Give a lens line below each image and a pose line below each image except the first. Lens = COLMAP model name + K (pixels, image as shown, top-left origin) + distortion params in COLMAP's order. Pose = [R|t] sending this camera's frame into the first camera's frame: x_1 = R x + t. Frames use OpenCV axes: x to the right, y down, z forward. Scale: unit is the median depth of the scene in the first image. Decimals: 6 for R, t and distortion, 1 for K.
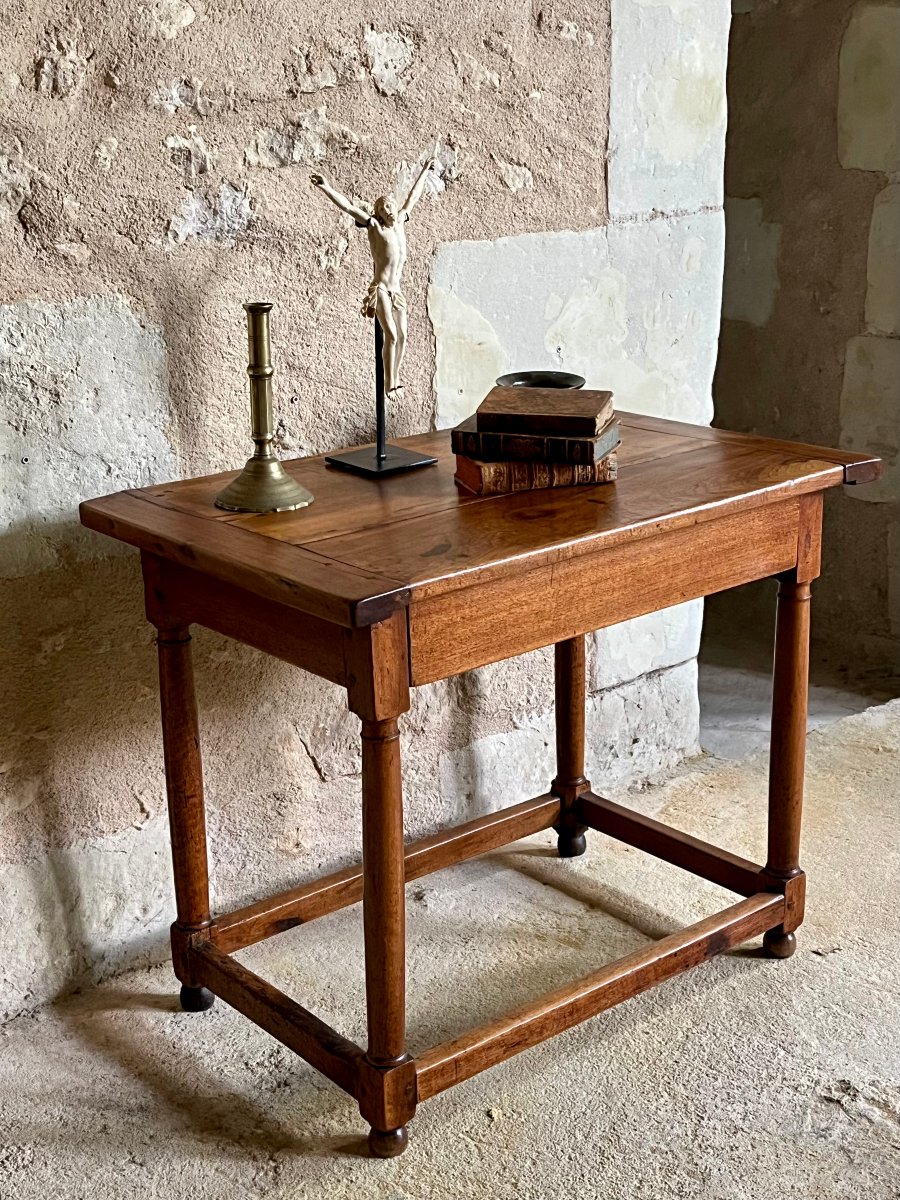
lens RADIAL K [[1684.0, 0, 450.0], [0, 1684.0, 600.0], [0, 0, 1]] dist [0.142499, -0.440646]
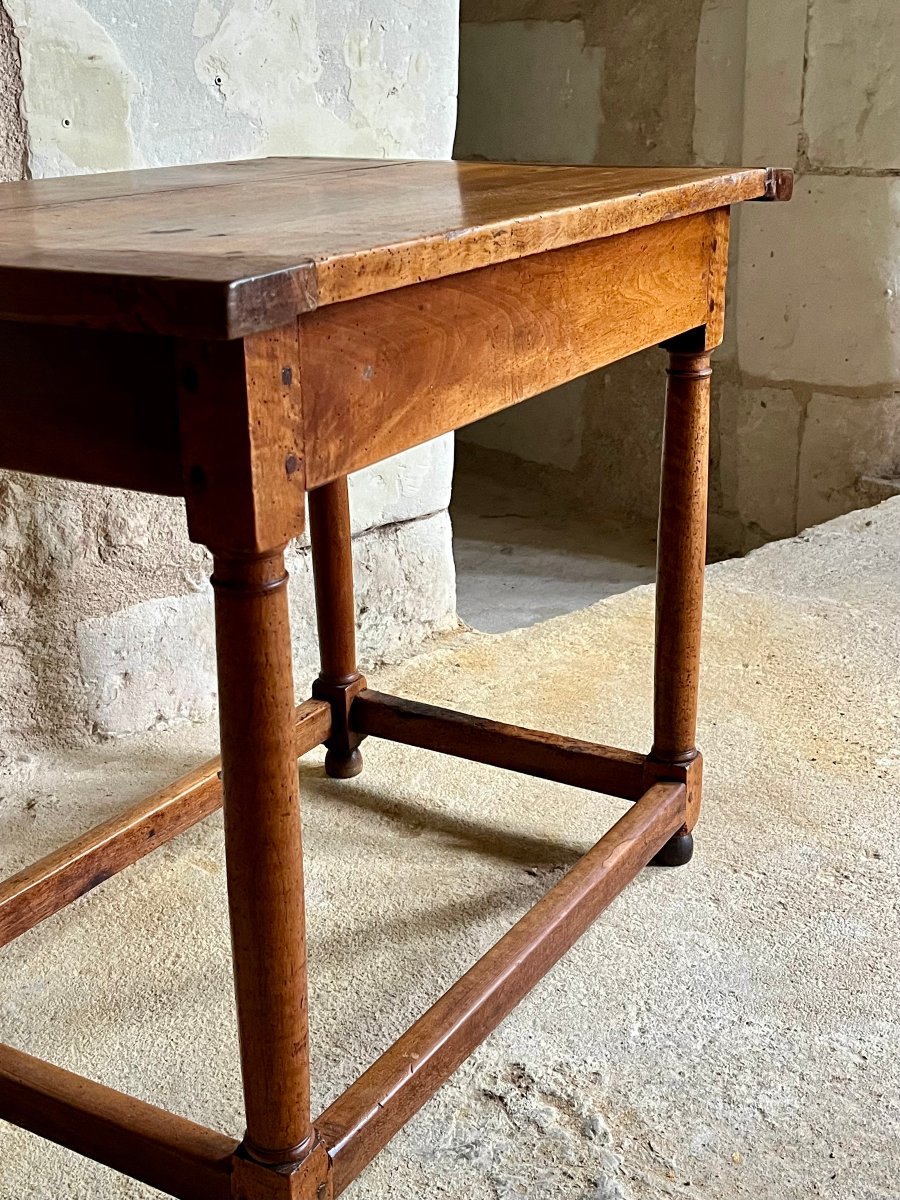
lens RADIAL K [[1499.4, 0, 450.0], [0, 1499.4, 600.0], [0, 0, 1]] dist [0.154642, -0.388200]
pose [[0.999715, -0.004691, 0.023424, 0.171442], [0.003710, 0.999120, 0.041767, 0.062031], [-0.023600, -0.041668, 0.998853, 0.355846]]
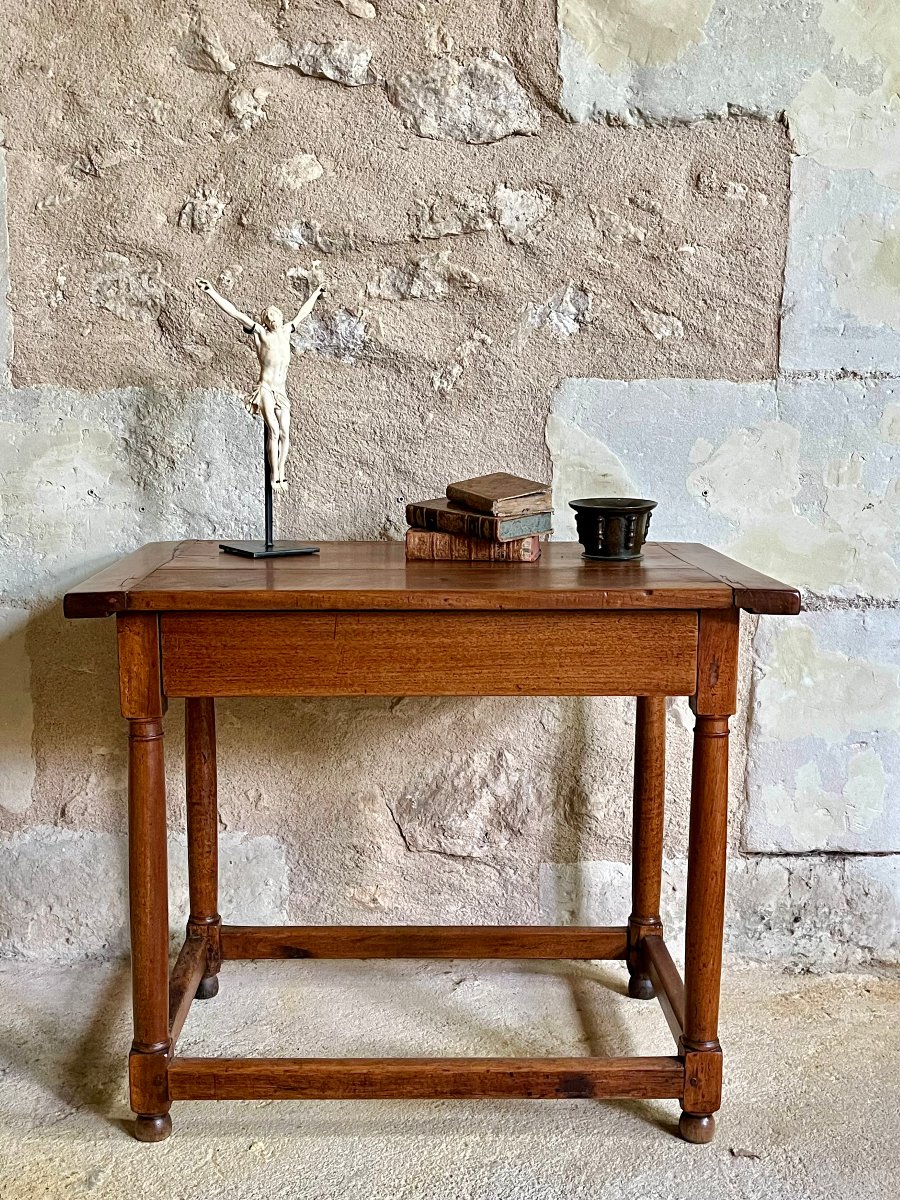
lens RADIAL K [[1385.5, 0, 450.0], [0, 1385.5, 600.0], [0, 0, 1]] dist [0.159916, -0.558736]
pose [[0.784228, 0.118443, -0.609063, 0.529357], [-0.213081, 0.973323, -0.085083, 0.022005], [0.582737, 0.196505, 0.788545, 0.292812]]
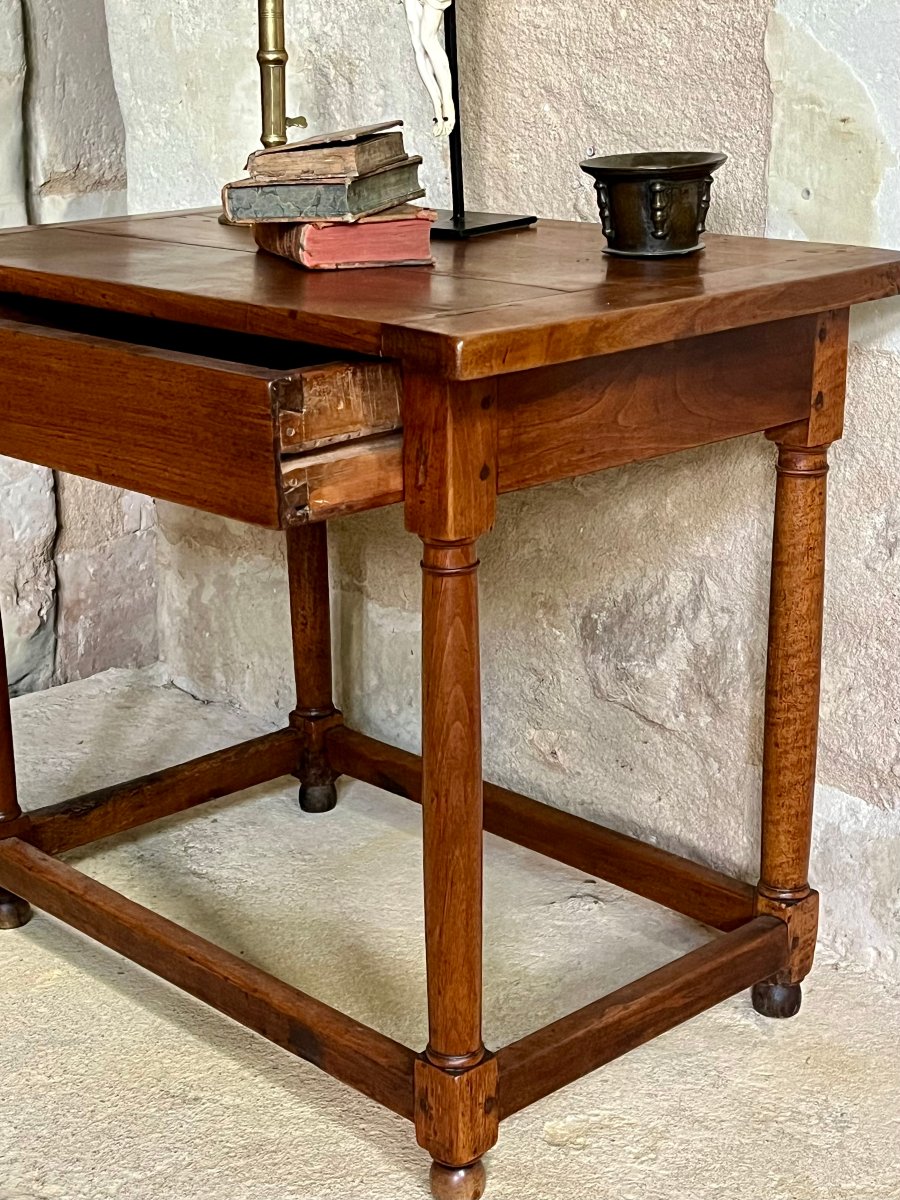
lens RADIAL K [[1954.8, 0, 450.0], [0, 1954.8, 600.0], [0, 0, 1]] dist [0.291315, -1.540281]
pose [[0.068930, 0.313008, -0.947246, 0.788443], [-0.289719, 0.914863, 0.281226, -0.167084], [0.954626, 0.255051, 0.153746, 0.877920]]
